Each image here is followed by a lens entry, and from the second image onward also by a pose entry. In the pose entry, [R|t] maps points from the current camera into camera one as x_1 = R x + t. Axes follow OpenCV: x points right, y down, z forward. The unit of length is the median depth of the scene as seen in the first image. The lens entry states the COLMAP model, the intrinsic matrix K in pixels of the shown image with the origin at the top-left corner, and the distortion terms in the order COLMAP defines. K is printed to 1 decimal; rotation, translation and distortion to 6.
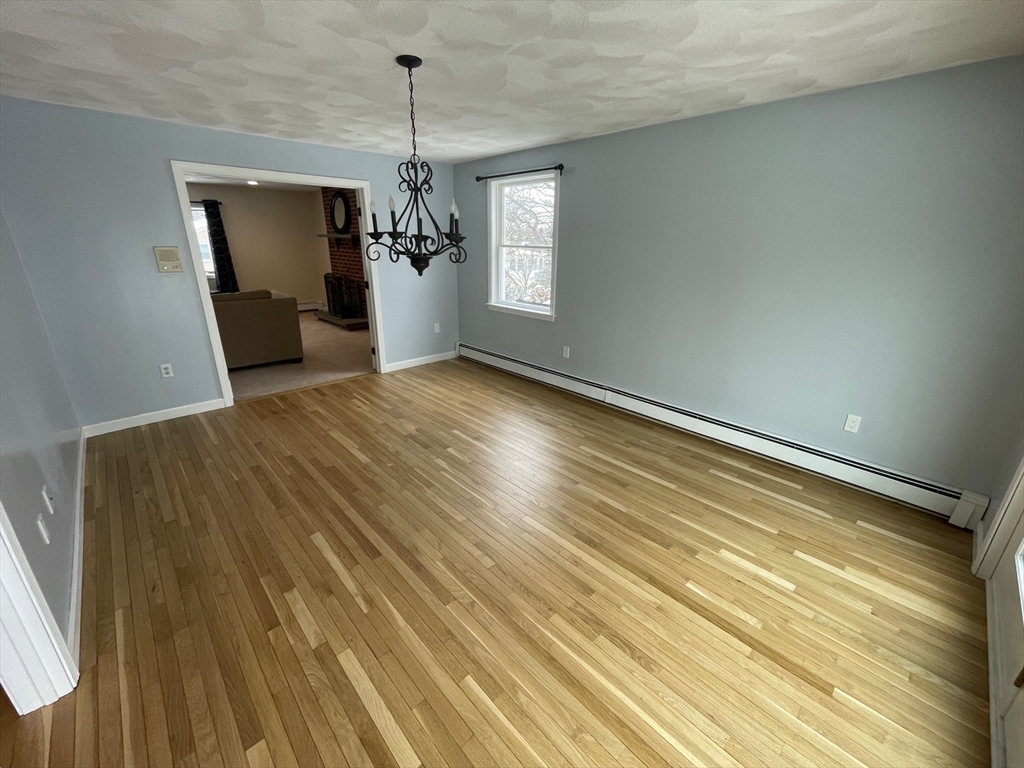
lens RADIAL K [[417.7, 0, 514.0], [0, 417.7, 384.4], [0, 0, 1]] dist [-0.001603, -0.000066]
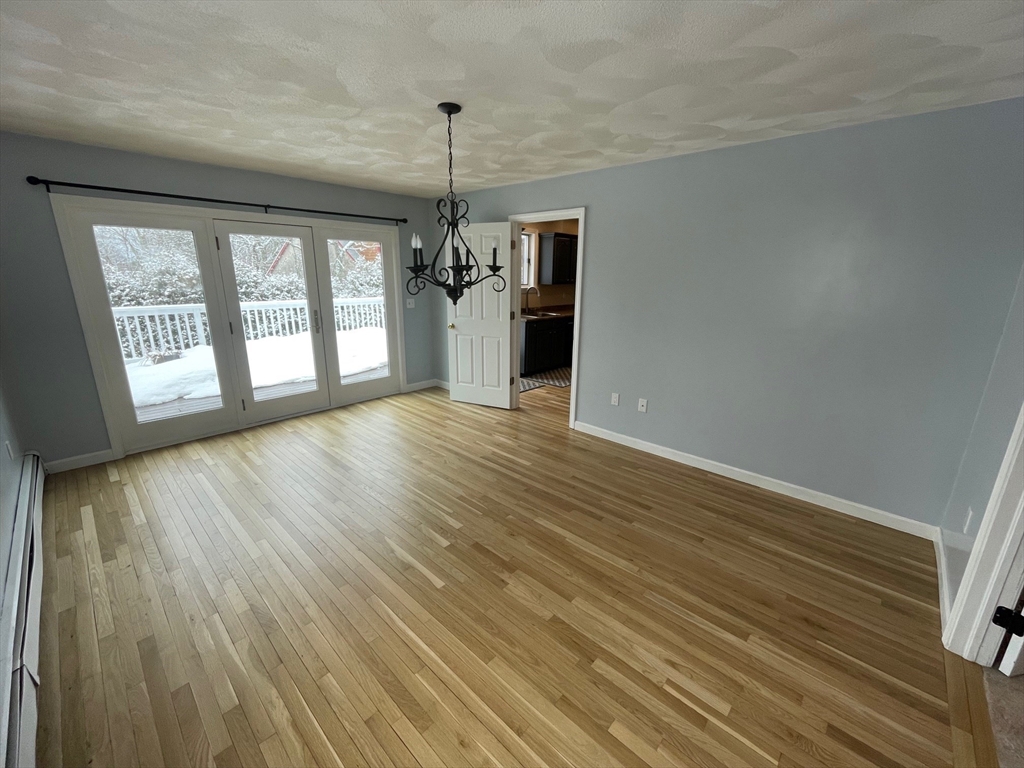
lens RADIAL K [[417.7, 0, 514.0], [0, 417.7, 384.4], [0, 0, 1]] dist [-0.001603, -0.000066]
pose [[-0.997809, -0.006996, -0.065785, -0.262163], [-0.042843, 0.826046, 0.561972, -0.594342], [0.050410, 0.563559, -0.824536, 1.708654]]
